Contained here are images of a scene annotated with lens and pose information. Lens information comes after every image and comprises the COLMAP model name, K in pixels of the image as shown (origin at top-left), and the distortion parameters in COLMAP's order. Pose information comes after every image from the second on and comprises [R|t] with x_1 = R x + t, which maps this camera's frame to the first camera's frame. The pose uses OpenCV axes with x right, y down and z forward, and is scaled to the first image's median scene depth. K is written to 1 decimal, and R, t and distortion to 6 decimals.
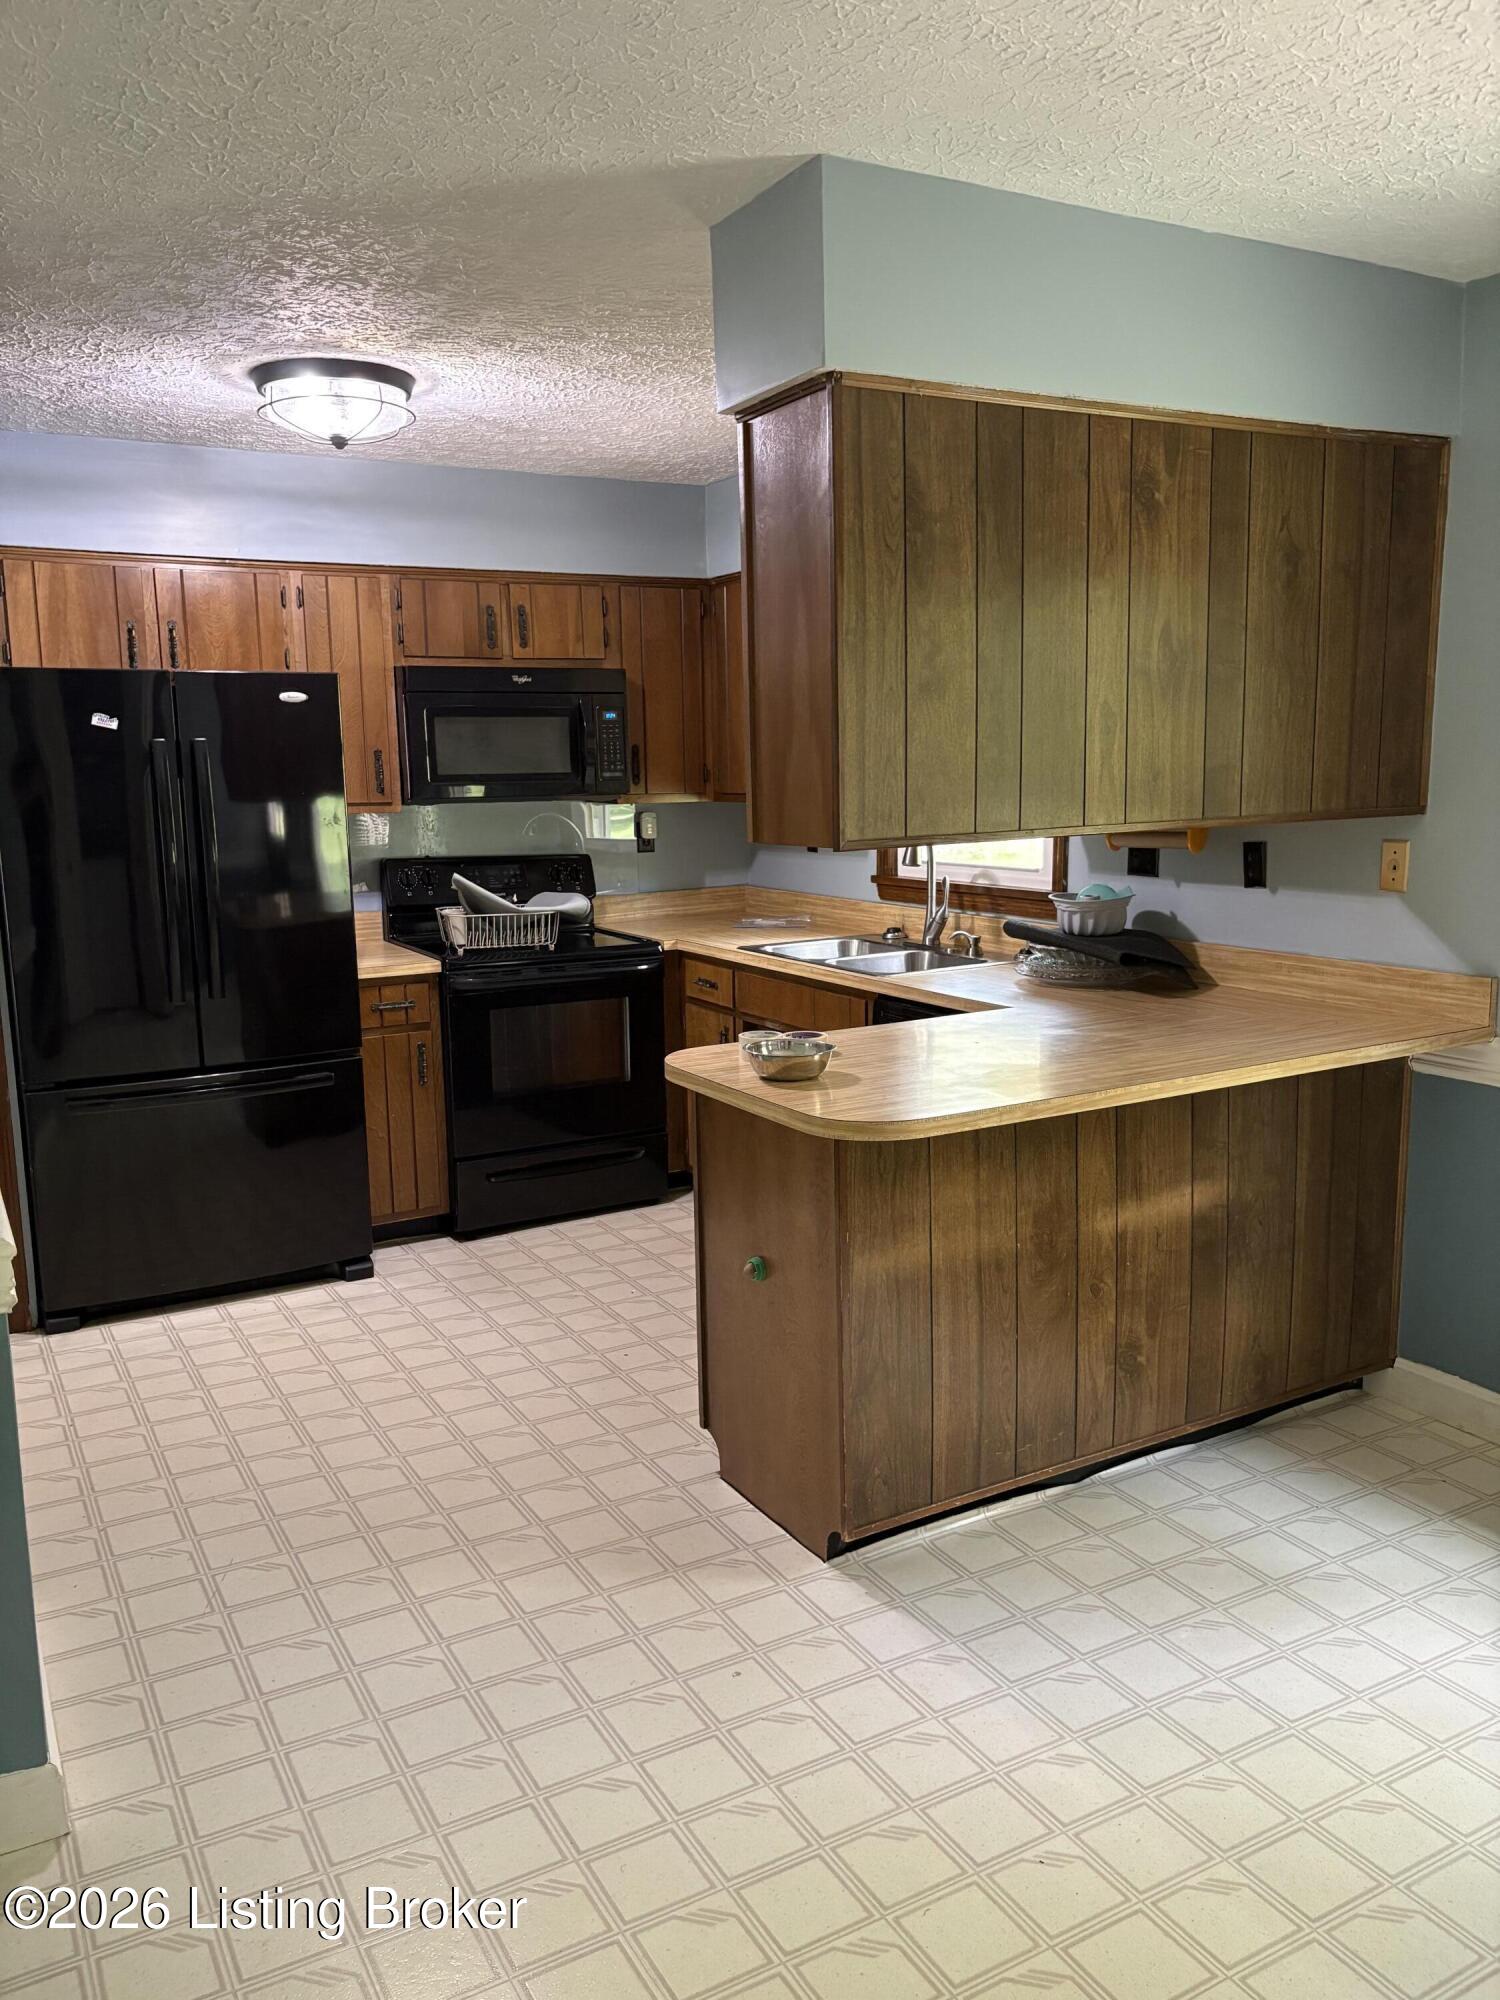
lens RADIAL K [[1533.0, 0, 756.3], [0, 1533.0, 998.8], [0, 0, 1]] dist [0.041405, -0.001095]
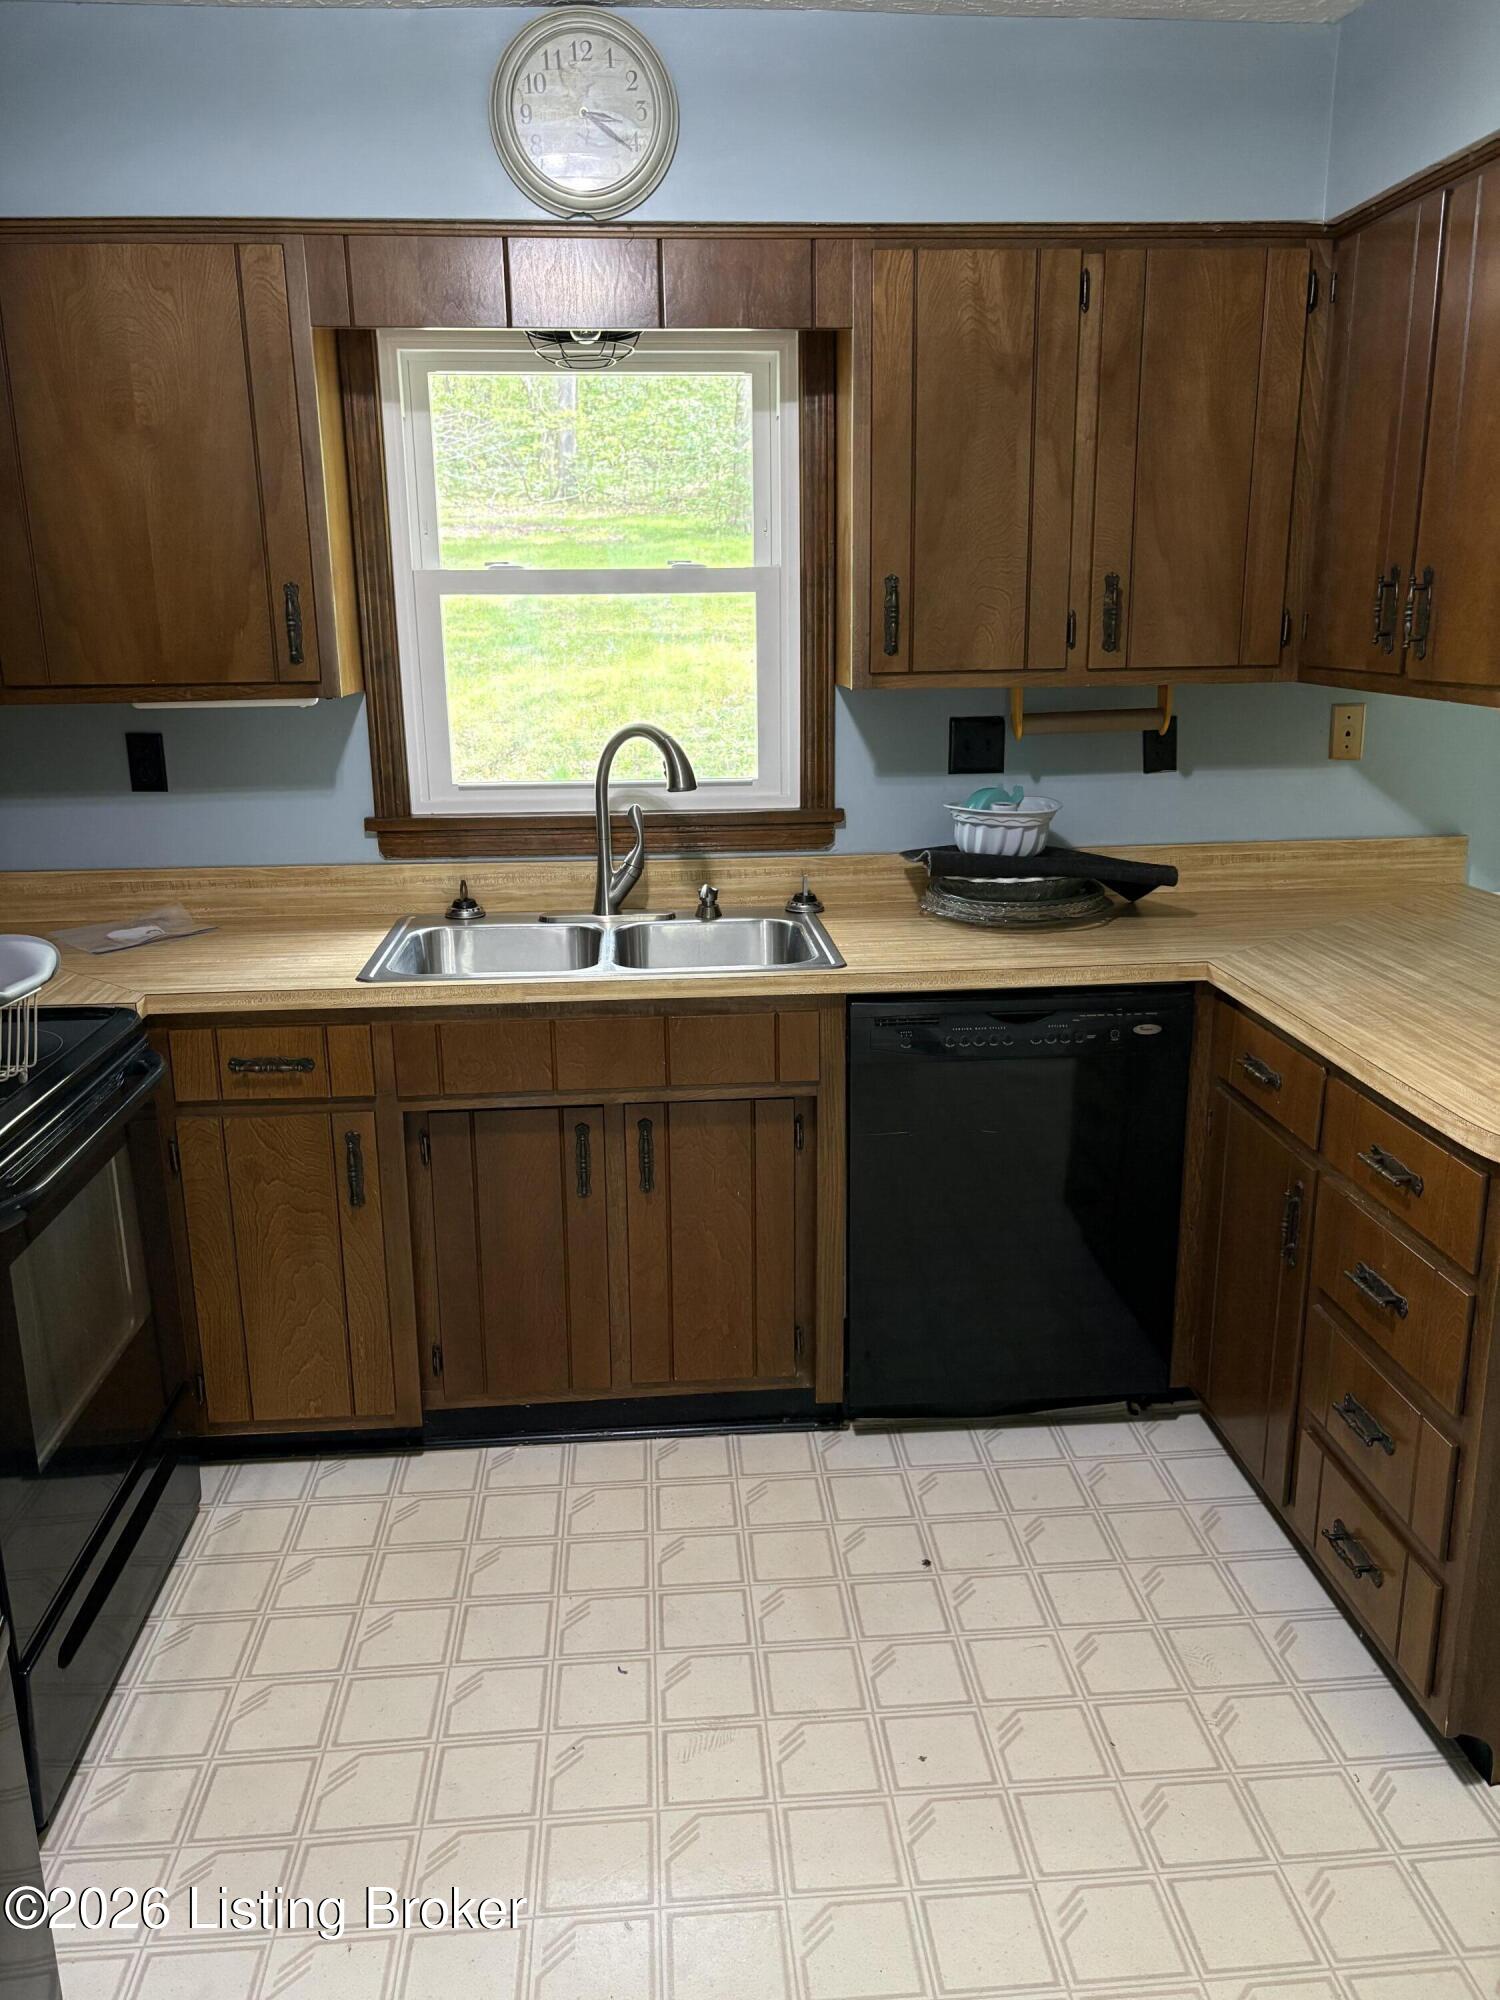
lens RADIAL K [[1533.0, 0, 753.3], [0, 1533.0, 1001.0], [0, 0, 1]] dist [0.041405, -0.001095]
pose [[0.422346, -0.219254, 0.879518, -0.542371], [0.142478, 0.974301, 0.174465, -0.129138], [-0.895167, 0.051627, 0.442731, 0.833969]]
